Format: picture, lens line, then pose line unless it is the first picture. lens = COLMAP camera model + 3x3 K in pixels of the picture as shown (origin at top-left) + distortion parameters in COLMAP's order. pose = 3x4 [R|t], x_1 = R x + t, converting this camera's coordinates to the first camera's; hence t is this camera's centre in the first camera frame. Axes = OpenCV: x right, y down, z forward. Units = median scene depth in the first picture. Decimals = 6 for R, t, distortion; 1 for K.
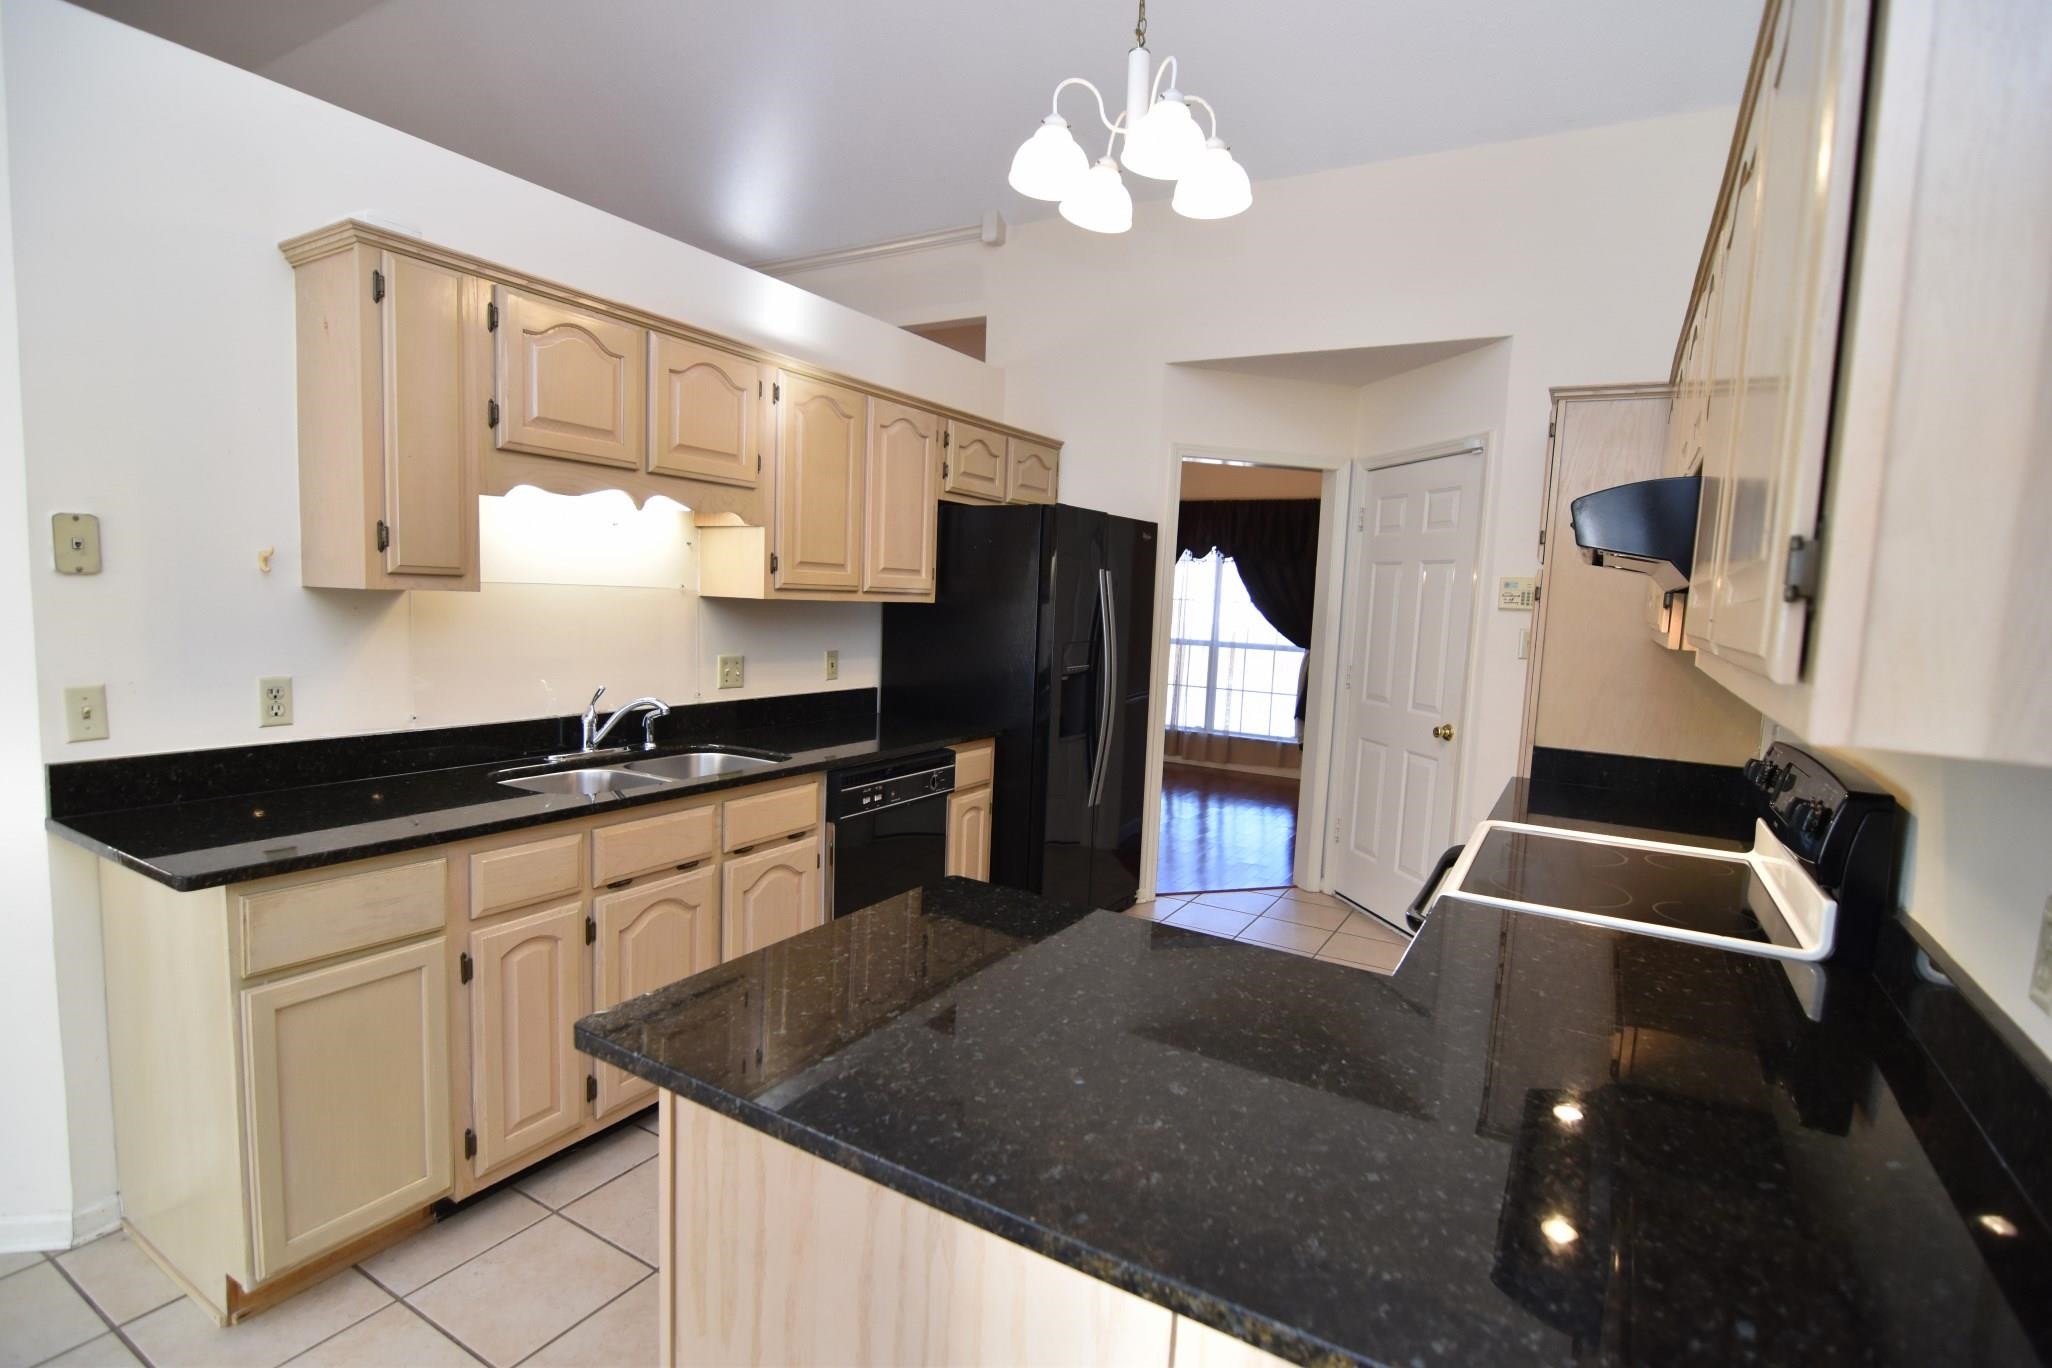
lens RADIAL K [[984.8, 0, 1031.3], [0, 984.8, 694.0], [0, 0, 1]] dist [-0.004724, -0.011138]
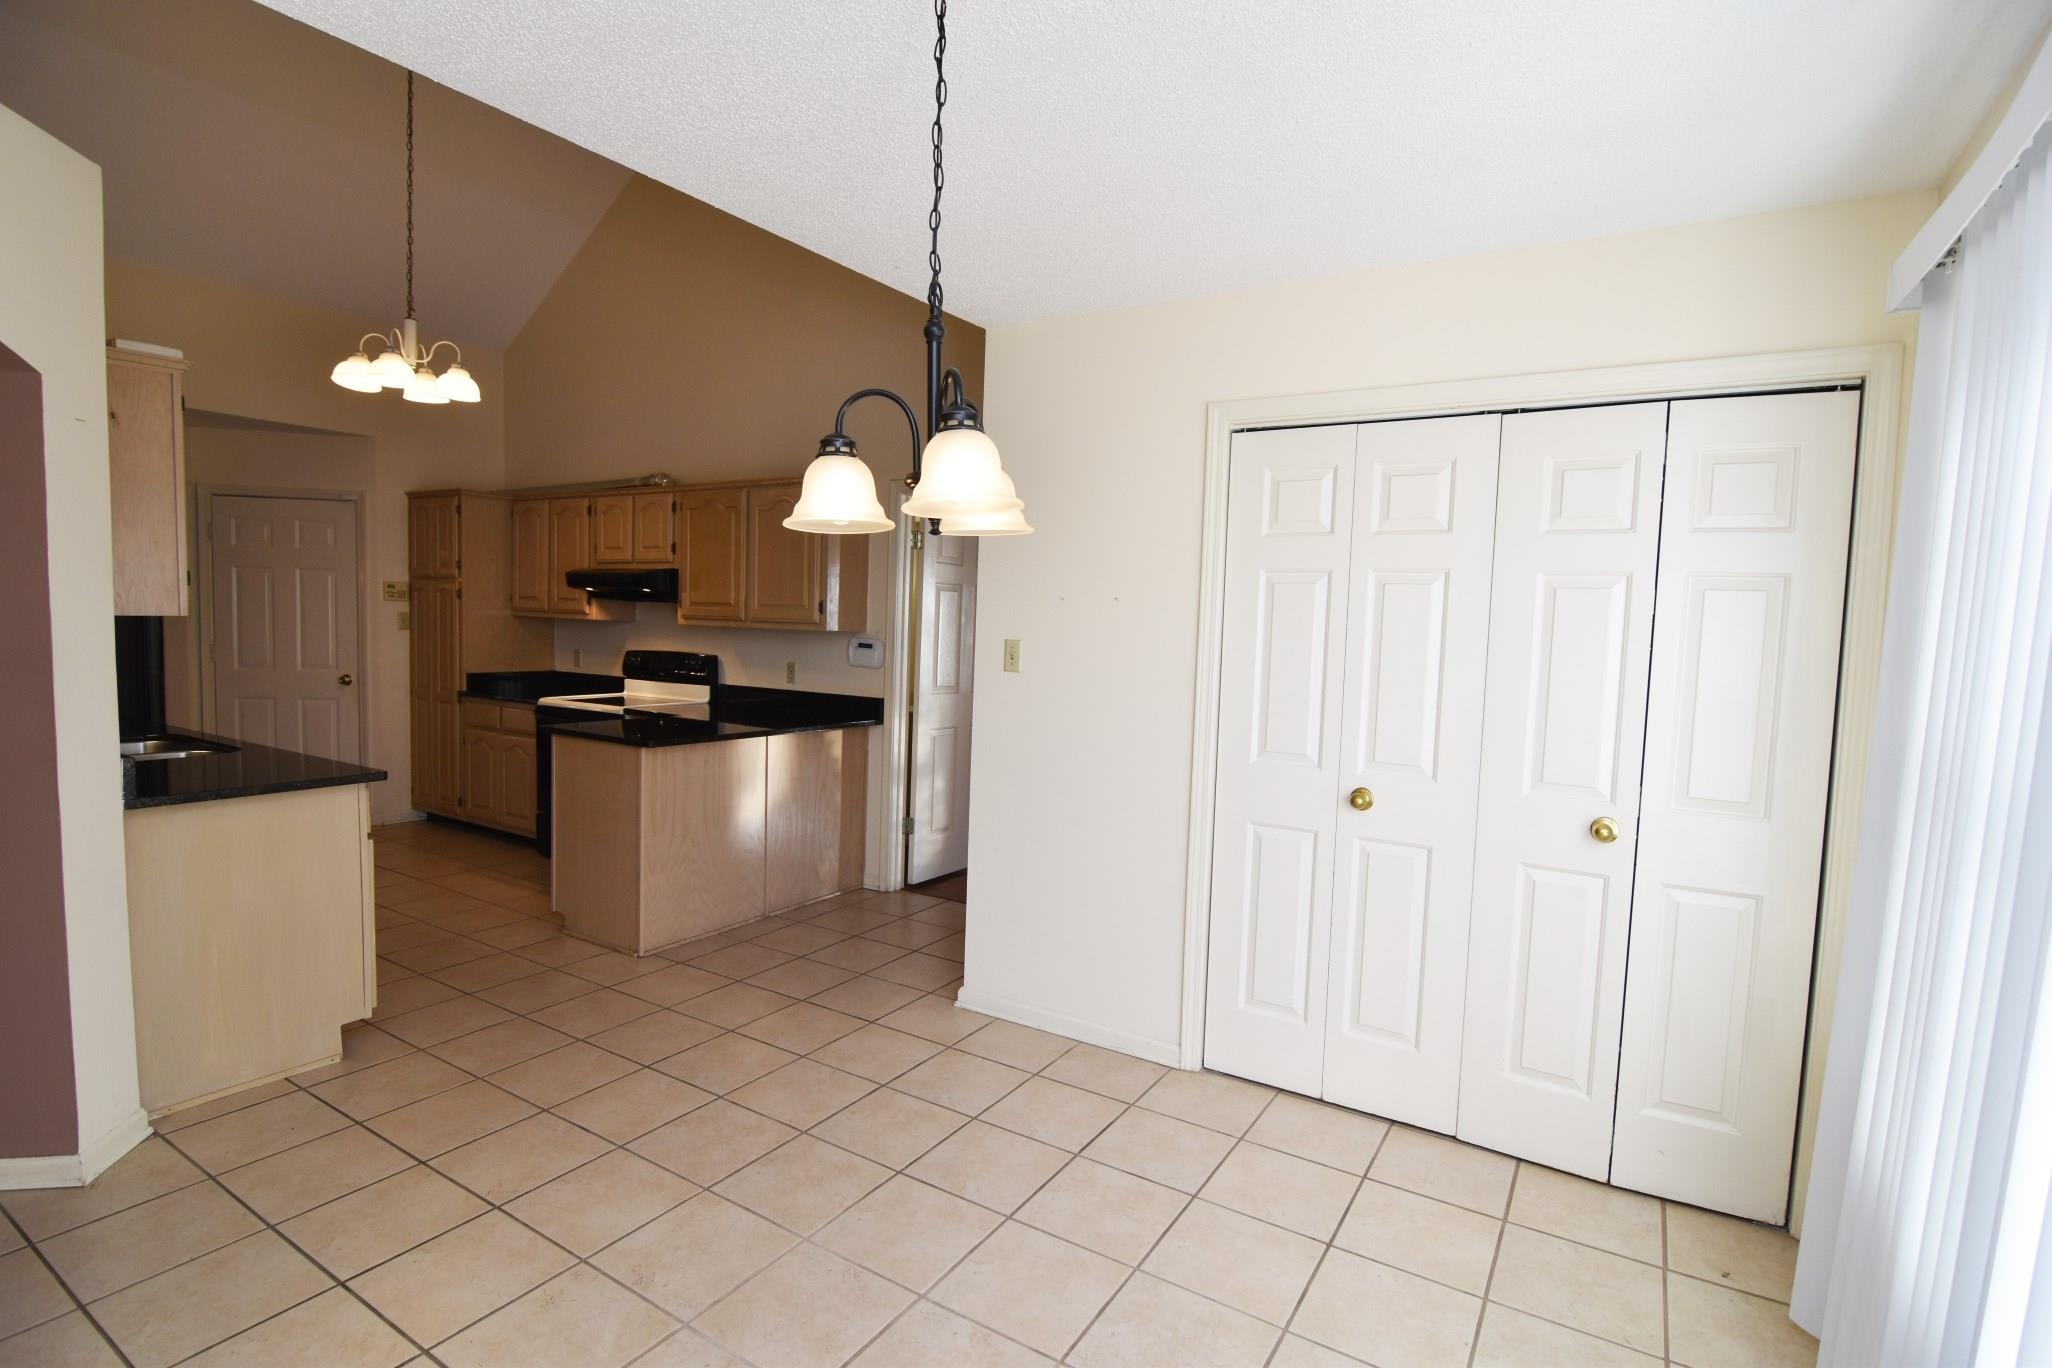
lens RADIAL K [[984.8, 0, 1025.6], [0, 984.8, 690.2], [0, 0, 1]] dist [-0.004724, -0.011138]
pose [[0.026006, -0.112024, 0.993365, -1.249013], [0.073864, 0.991200, 0.109846, -0.040316], [-0.996929, 0.070517, 0.034052, -0.139728]]
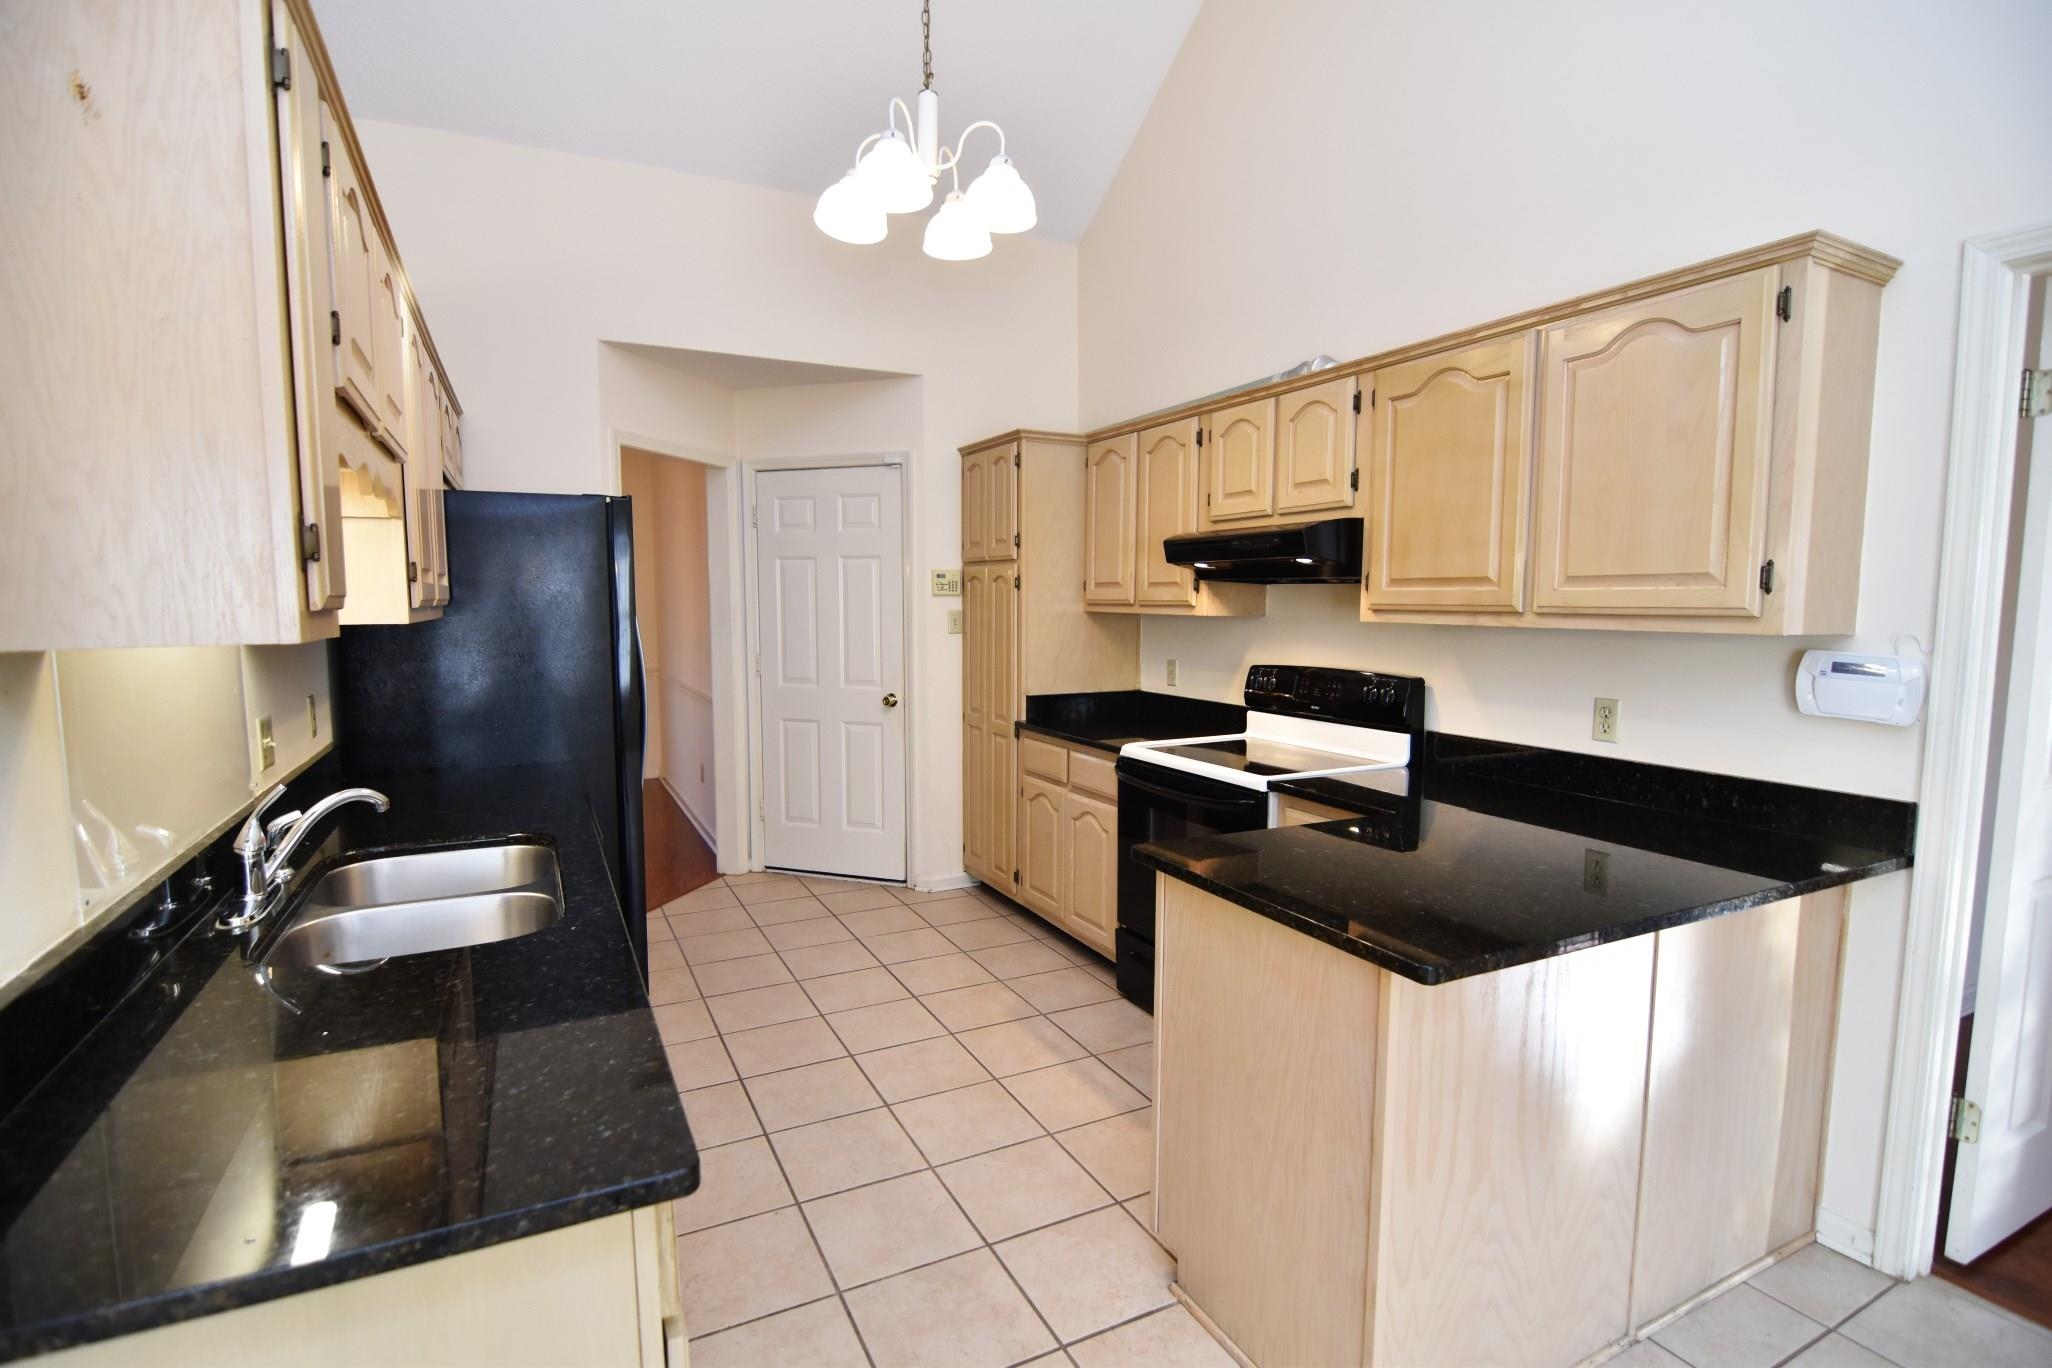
lens RADIAL K [[984.8, 0, 1024.4], [0, 984.8, 692.4], [0, 0, 1]] dist [-0.004724, -0.011138]
pose [[0.536796, -0.122298, 0.834801, -0.559607], [0.109837, 0.991148, 0.074575, -0.047739], [-0.836532, 0.051660, 0.545477, 0.242166]]
